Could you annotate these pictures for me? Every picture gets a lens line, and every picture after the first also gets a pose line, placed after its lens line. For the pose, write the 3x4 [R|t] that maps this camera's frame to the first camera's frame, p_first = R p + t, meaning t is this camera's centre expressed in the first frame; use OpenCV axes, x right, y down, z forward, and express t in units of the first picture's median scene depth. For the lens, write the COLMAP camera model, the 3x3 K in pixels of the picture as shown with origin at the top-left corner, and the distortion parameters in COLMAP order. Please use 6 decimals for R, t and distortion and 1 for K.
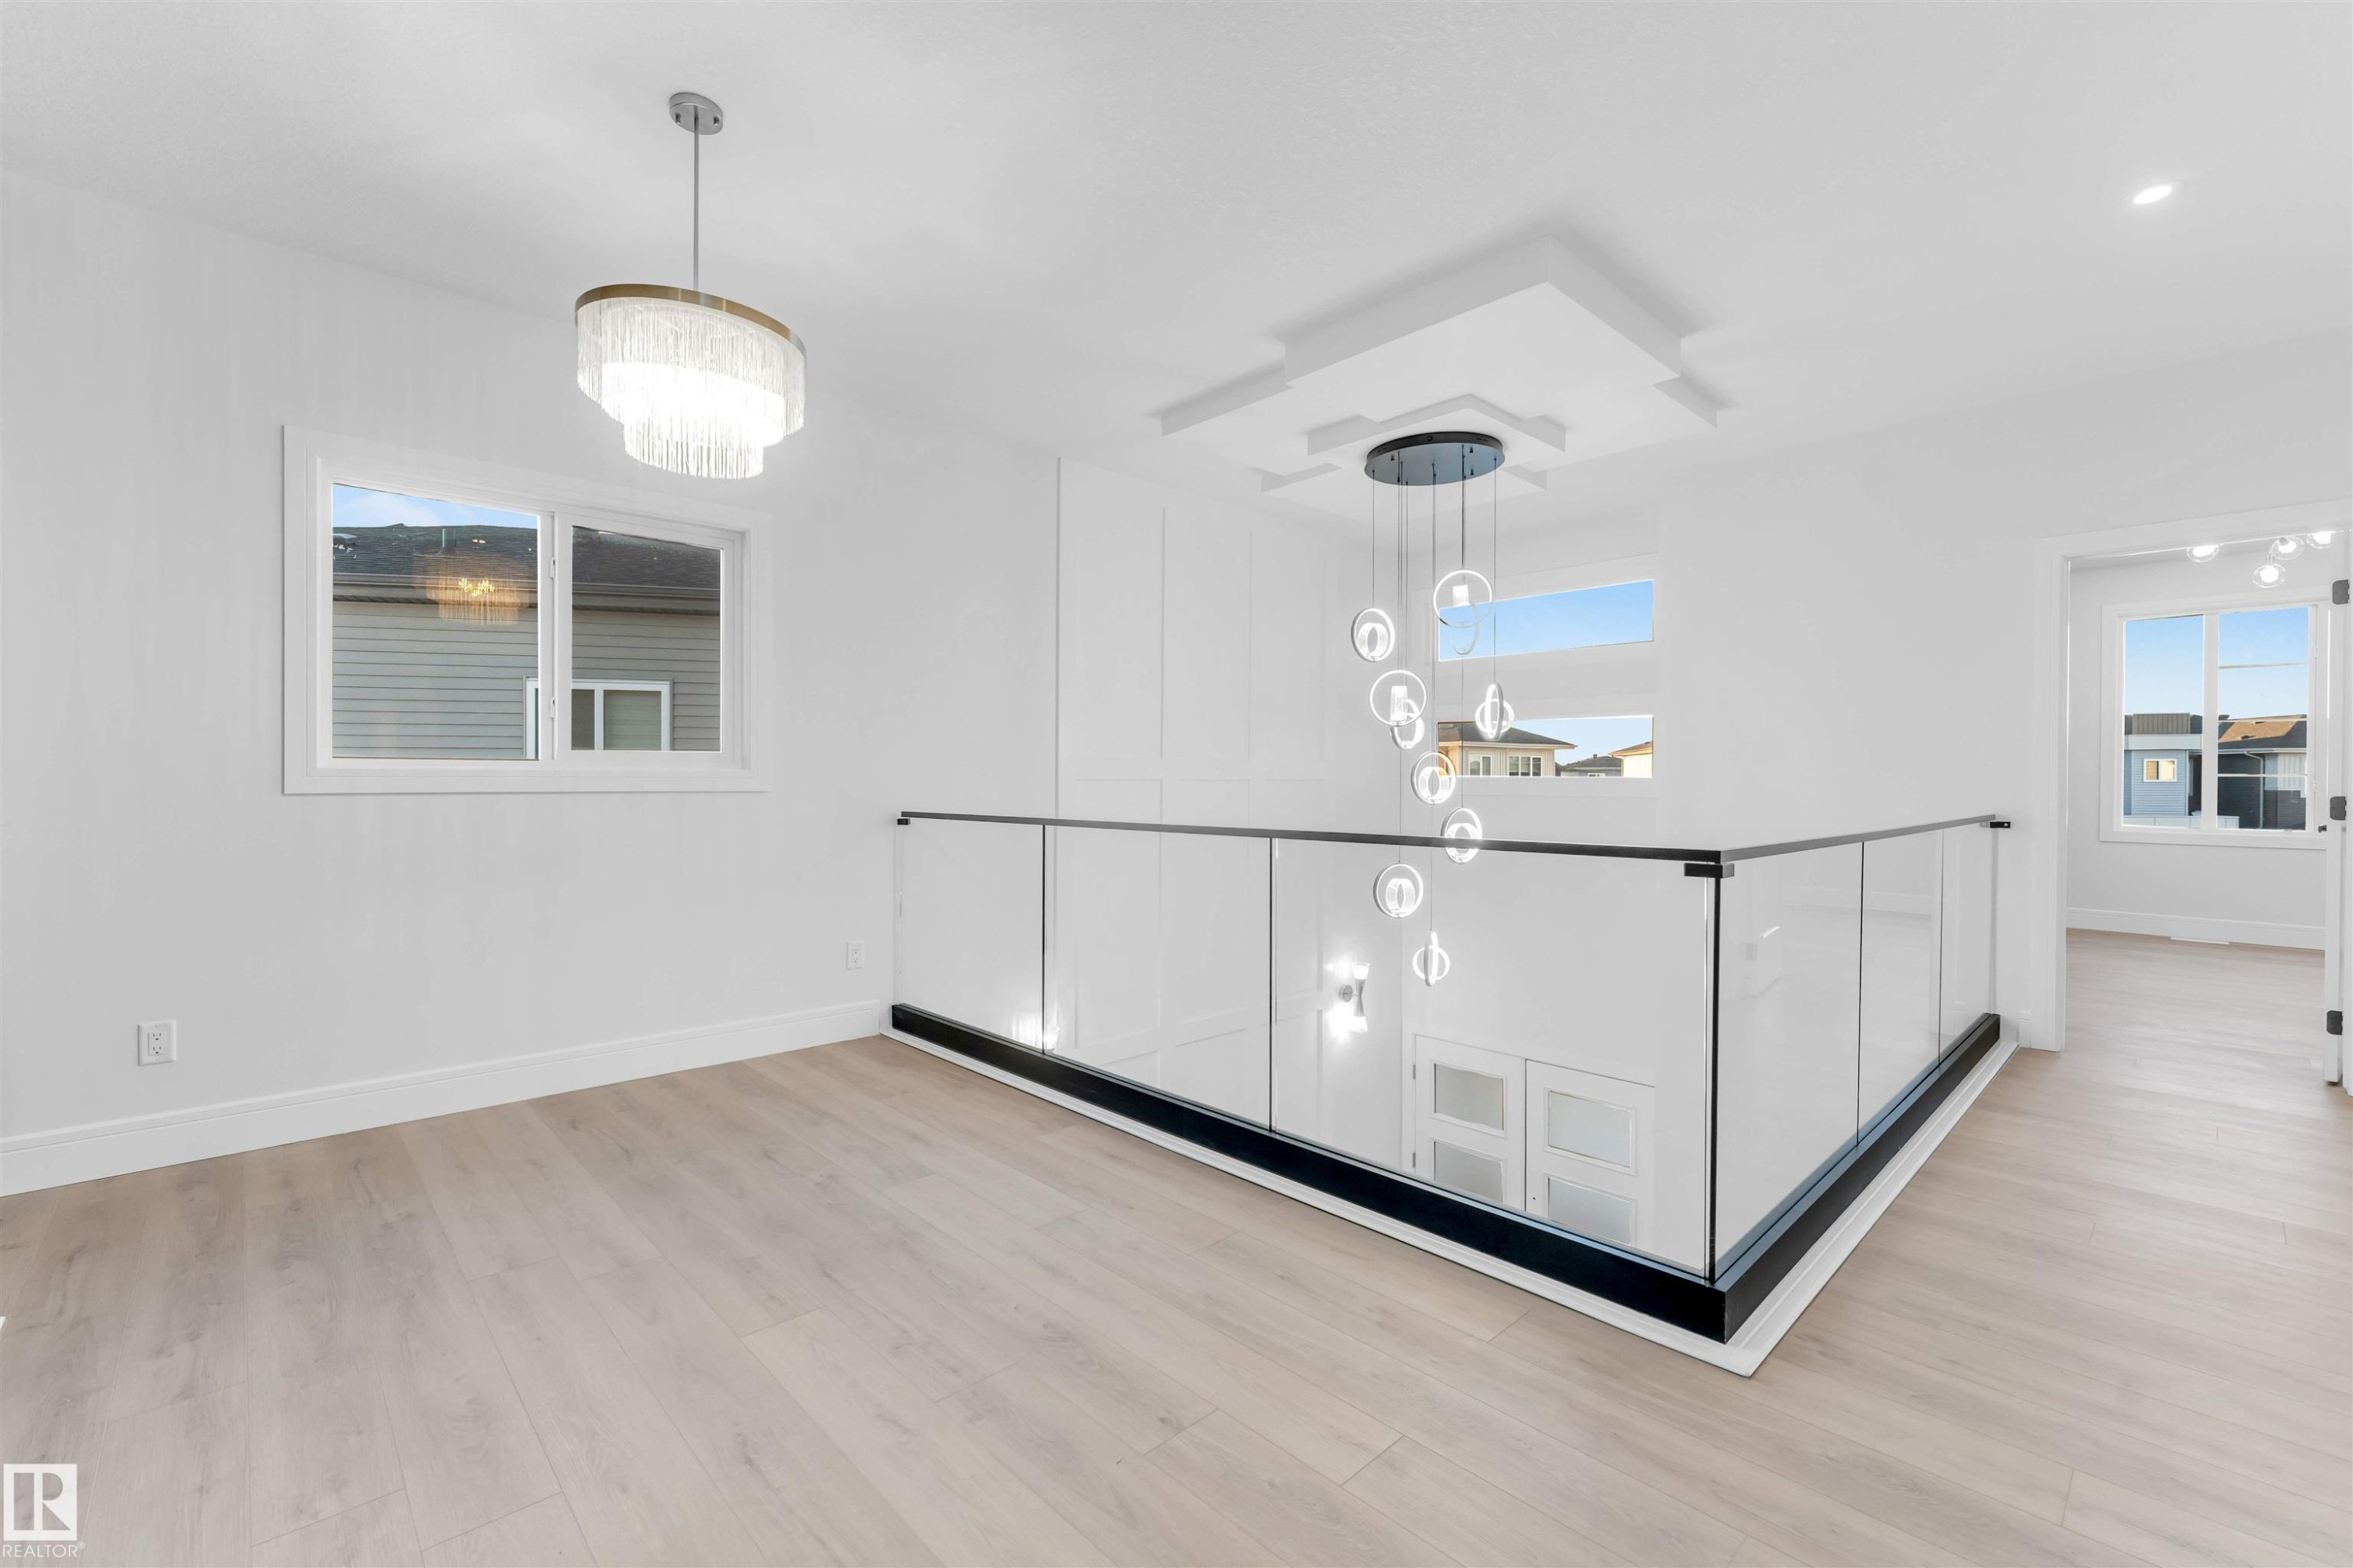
lens RADIAL K [[981.9, 0, 1153.4], [0, 981.9, 786.5], [0, 0, 1]] dist [-0.000117, -0.000219]
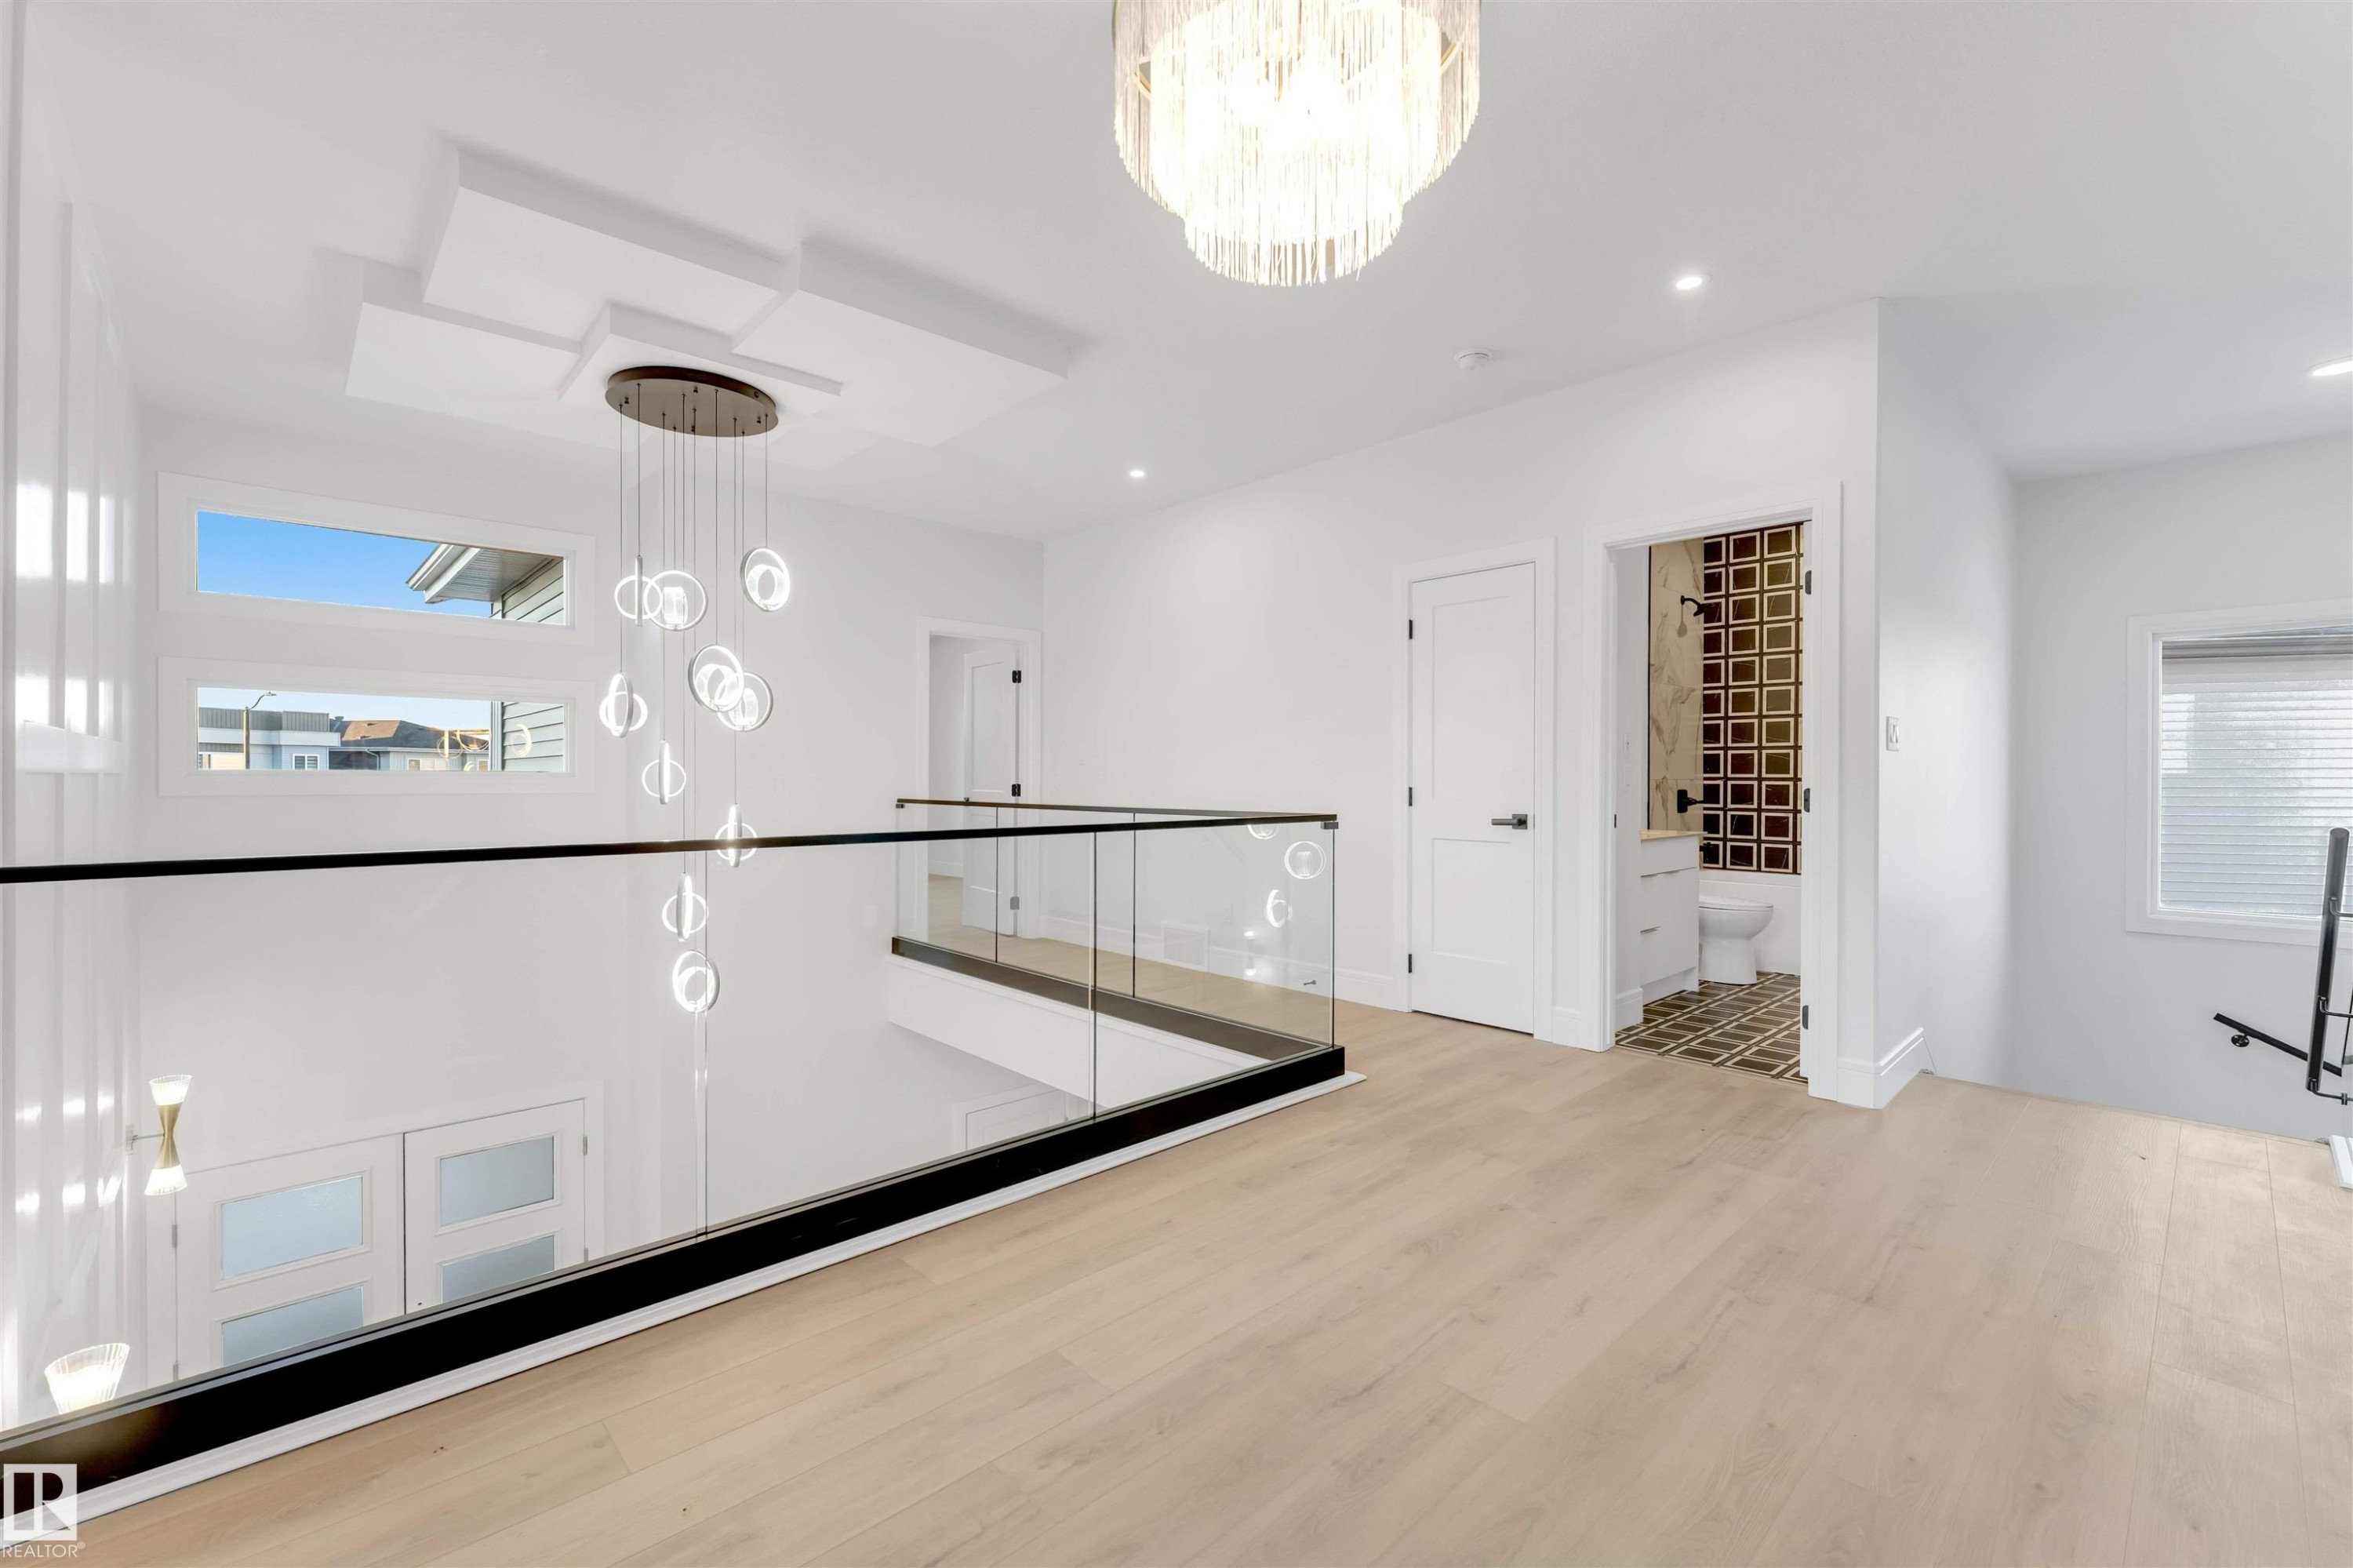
lens RADIAL K [[981.9, 0, 1153.4], [0, 981.9, 786.5], [0, 0, 1]] dist [-0.000117, -0.000219]
pose [[0.015712, -0.012099, 0.999803, -0.900935], [0.005380, 0.999913, 0.012016, -0.007902], [-0.999862, 0.005190, 0.015776, 0.918271]]
